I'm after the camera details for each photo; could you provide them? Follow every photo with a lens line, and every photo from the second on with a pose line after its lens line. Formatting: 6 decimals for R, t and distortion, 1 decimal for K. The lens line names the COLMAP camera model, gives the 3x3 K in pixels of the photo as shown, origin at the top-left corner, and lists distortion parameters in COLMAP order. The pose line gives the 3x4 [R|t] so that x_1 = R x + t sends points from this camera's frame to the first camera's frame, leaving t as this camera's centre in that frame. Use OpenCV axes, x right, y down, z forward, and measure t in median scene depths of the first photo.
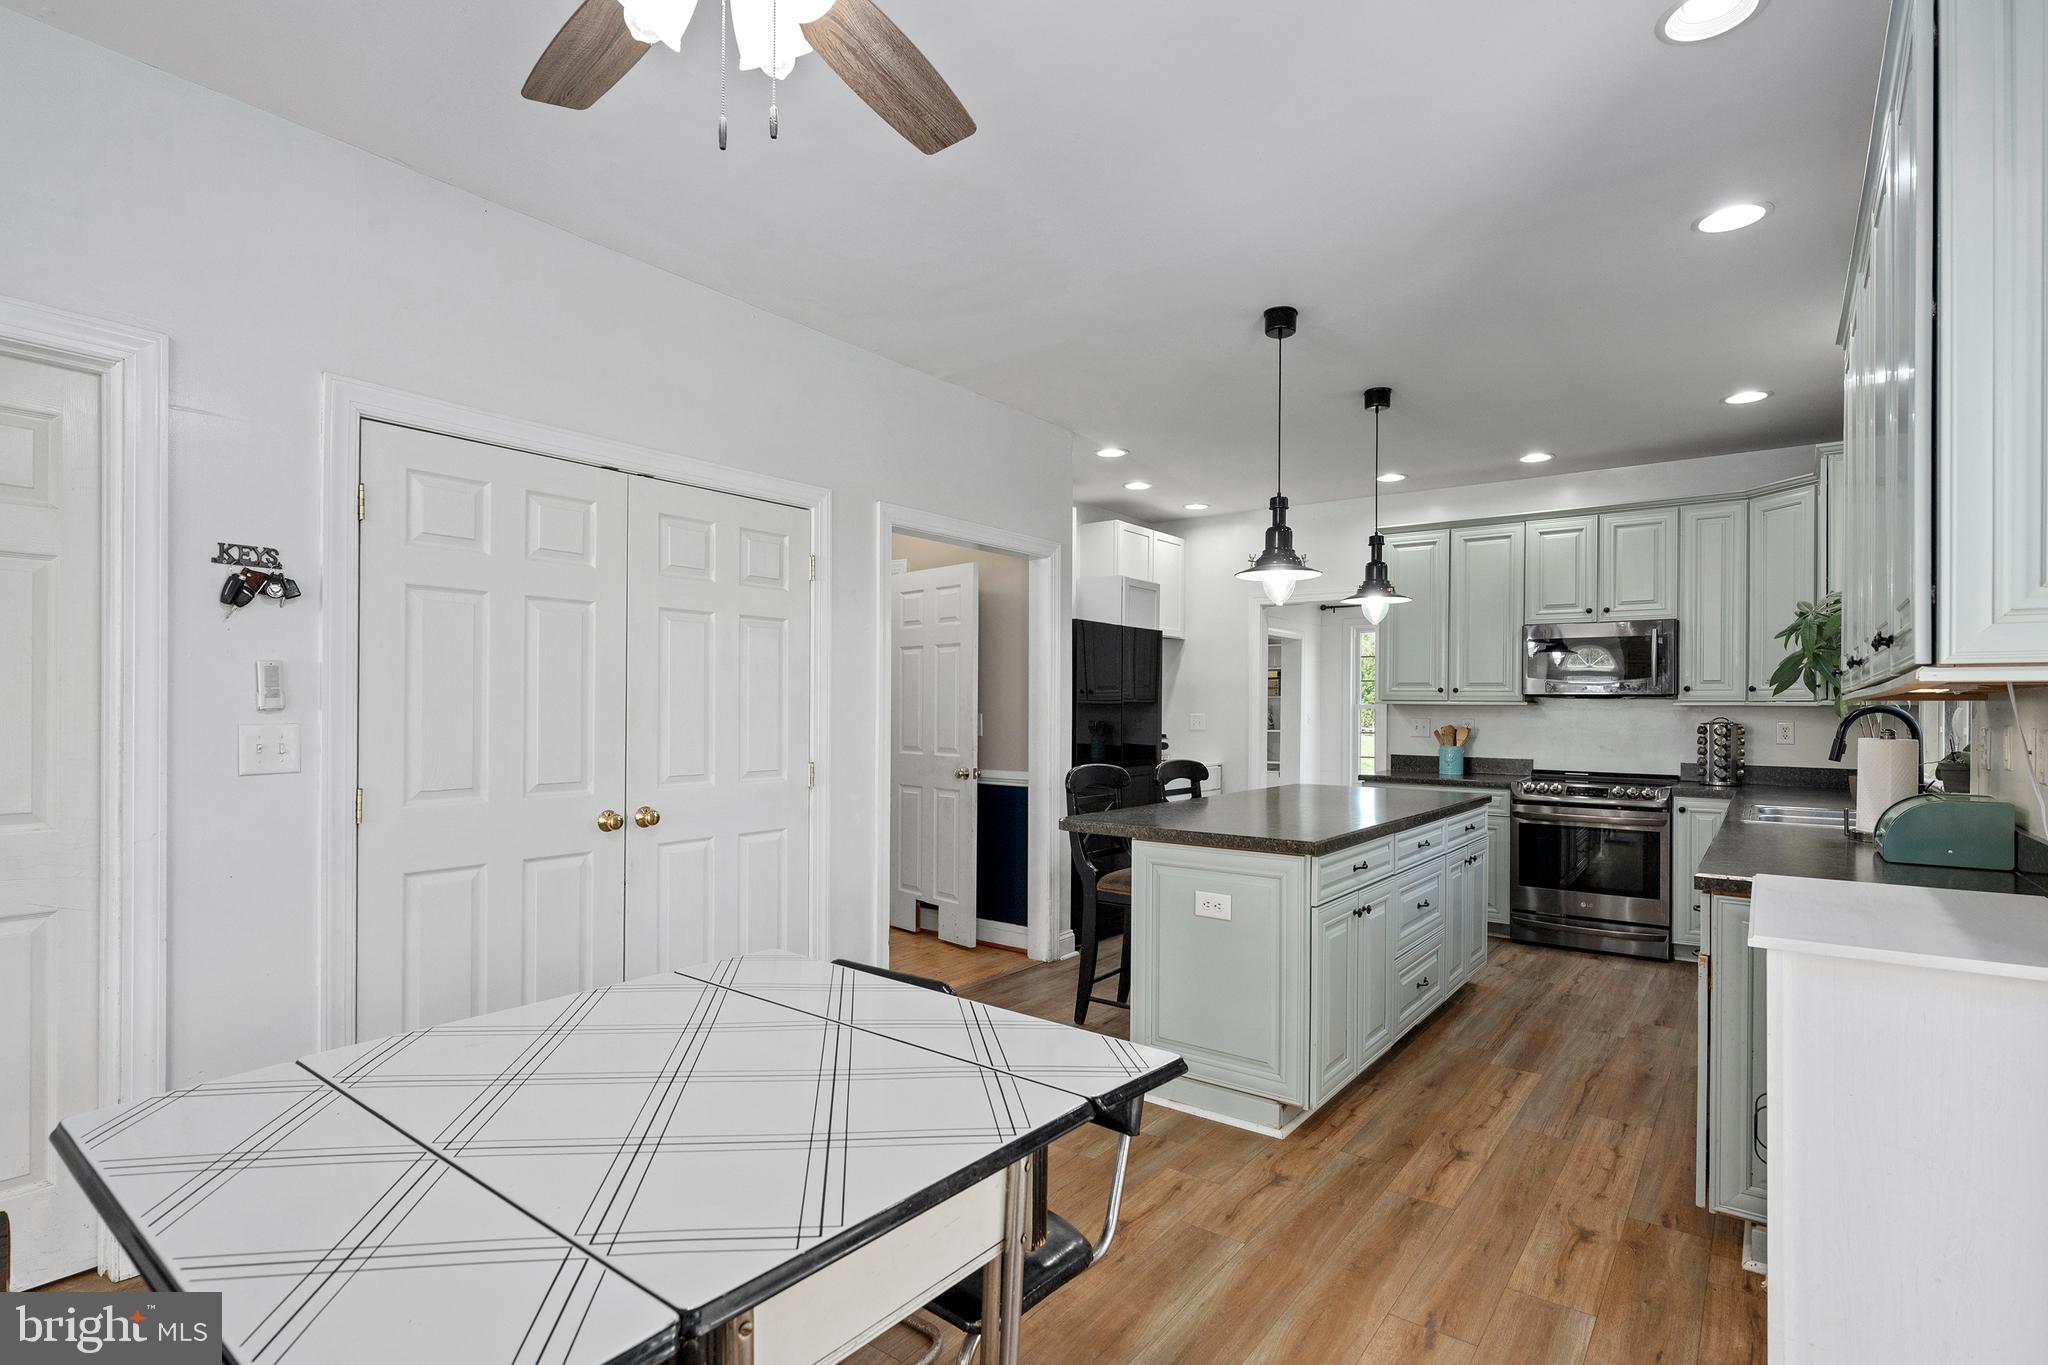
lens RADIAL K [[986.9, 0, 1024.3], [0, 986.9, 704.6], [0, 0, 1]] dist [-0.002754, -0.000287]
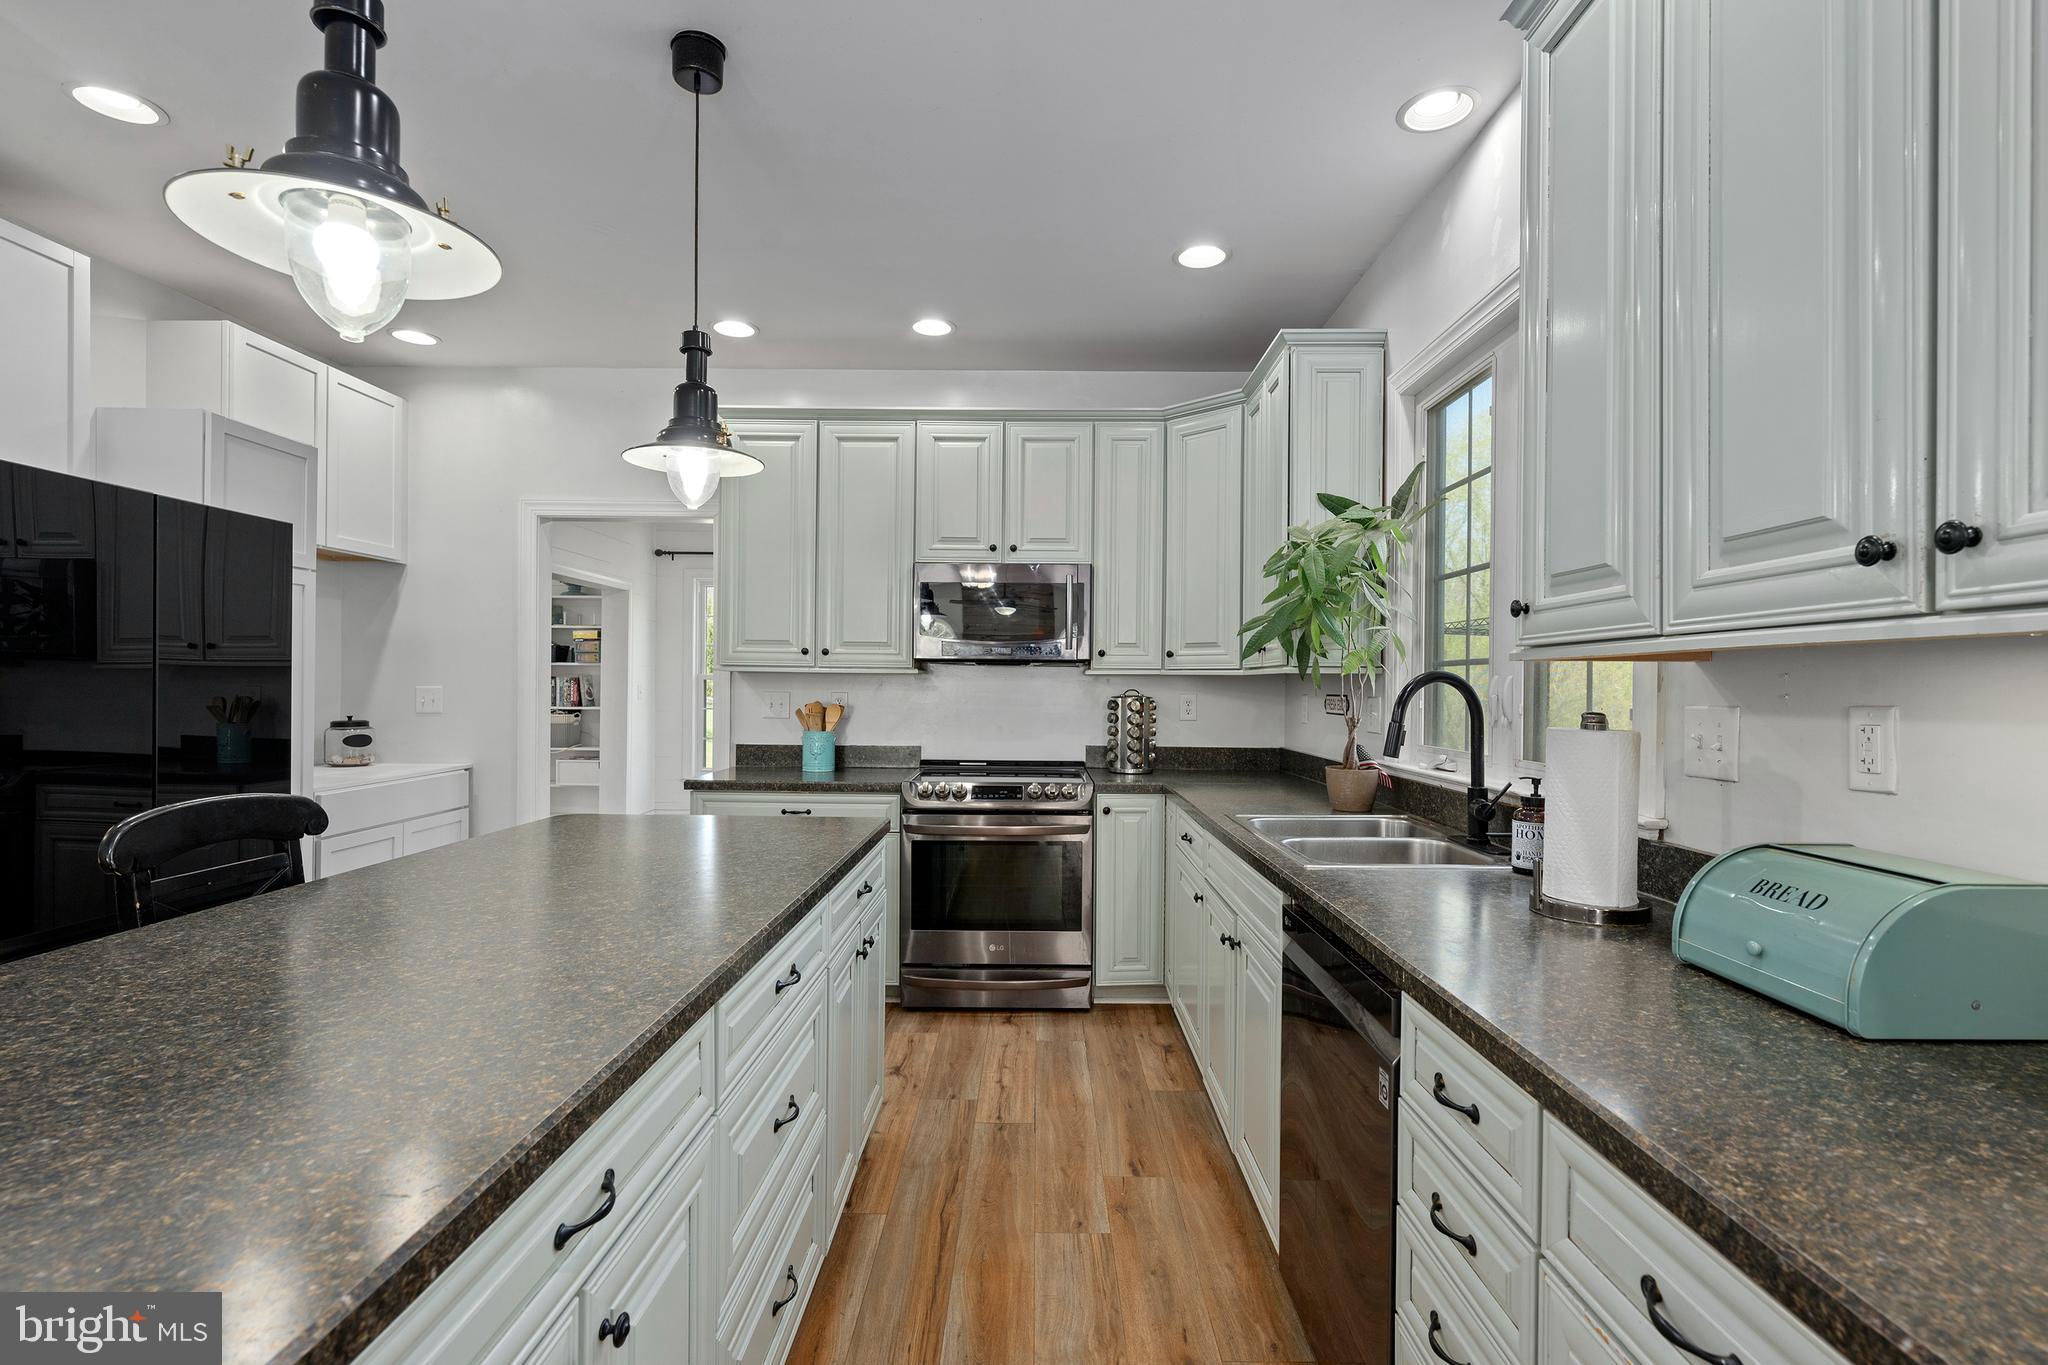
lens RADIAL K [[955.8, 0, 1027.1], [0, 955.8, 686.7], [0, 0, 1]] dist [-0.002033, -0.000119]
pose [[0.802011, -0.002756, 0.597304, 0.160404], [-0.003627, 0.999948, 0.009483, 0.003487], [-0.597299, -0.009772, 0.801959, 0.403932]]
